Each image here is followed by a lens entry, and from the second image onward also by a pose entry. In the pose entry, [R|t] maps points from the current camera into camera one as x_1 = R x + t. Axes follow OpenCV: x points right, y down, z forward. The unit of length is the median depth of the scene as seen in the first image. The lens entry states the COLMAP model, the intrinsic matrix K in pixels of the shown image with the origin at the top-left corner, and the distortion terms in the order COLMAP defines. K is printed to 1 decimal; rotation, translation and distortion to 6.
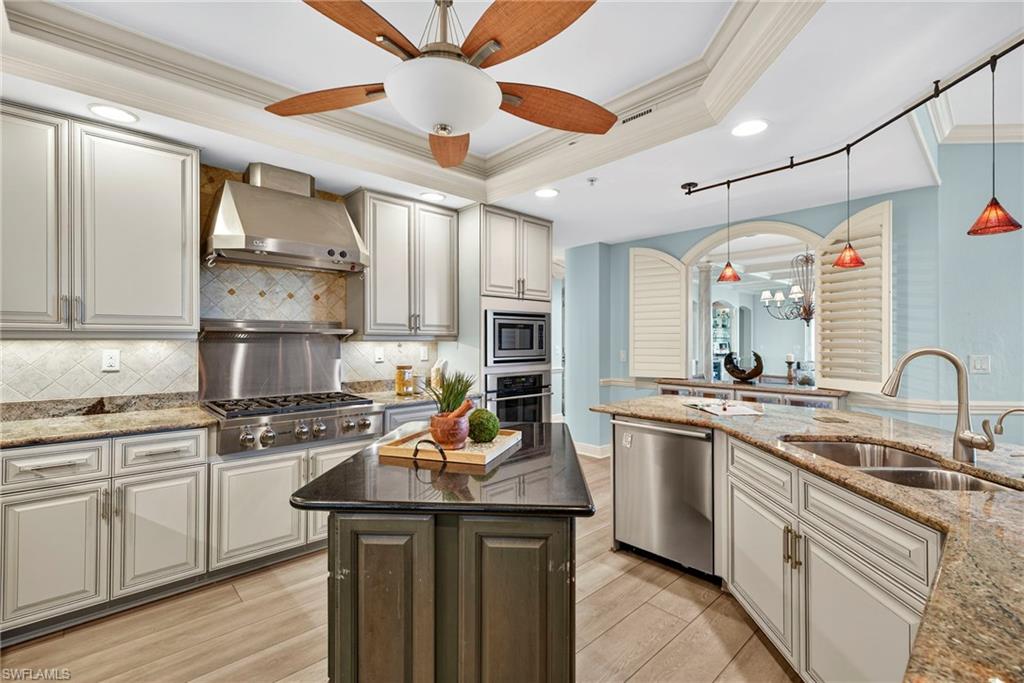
lens RADIAL K [[453.9, 0, 515.2], [0, 453.9, 339.8], [0, 0, 1]] dist [-0.001318, 0.000025]
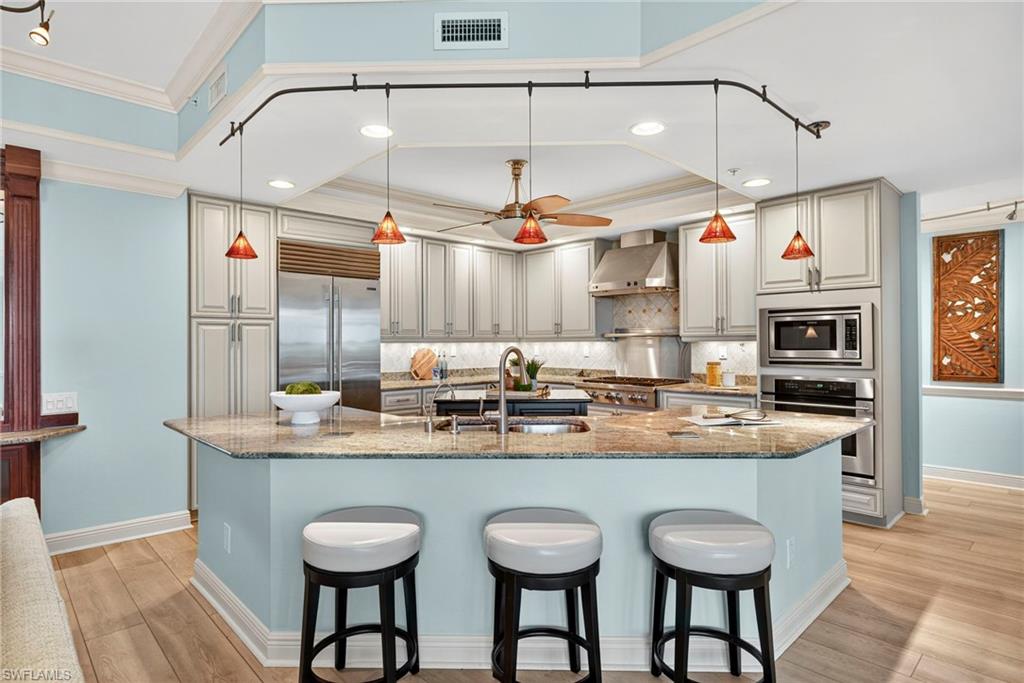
lens RADIAL K [[555.4, 0, 507.2], [0, 555.4, 340.0], [0, 0, 1]] dist [0.010938, 0.001874]
pose [[0.002009, -0.004989, -0.999986, 1.126993], [0.008842, 0.999949, -0.004971, 0.002491], [0.999959, -0.008832, 0.002053, 0.443036]]
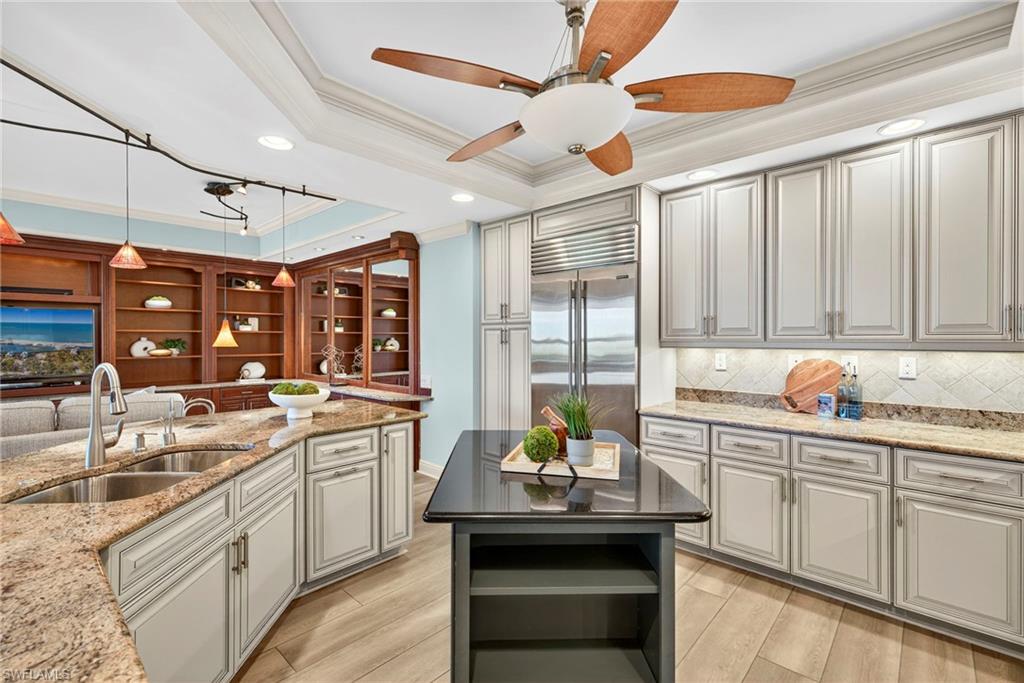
lens RADIAL K [[453.9, 0, 507.4], [0, 453.9, 341.9], [0, 0, 1]] dist [-0.001318, 0.000025]
pose [[-0.998179, -0.000425, -0.060324, 0.026256], [-0.000677, 0.999991, 0.004159, -0.015433], [0.060322, 0.004193, -0.998170, 0.942278]]
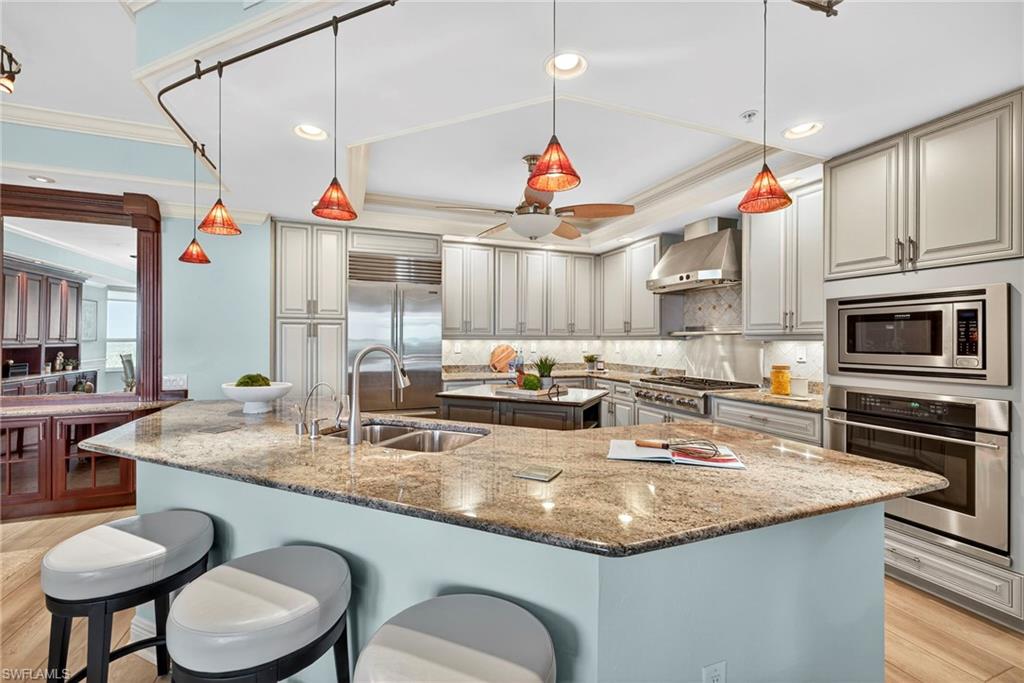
lens RADIAL K [[430.5, 0, 506.7], [0, 430.5, 339.7], [0, 0, 1]] dist [0.012339, -0.001510]
pose [[-0.385068, -0.002307, -0.922885, 0.802789], [-0.000428, 0.999997, -0.002321, 0.003428], [0.922888, -0.000498, -0.385068, 0.773180]]
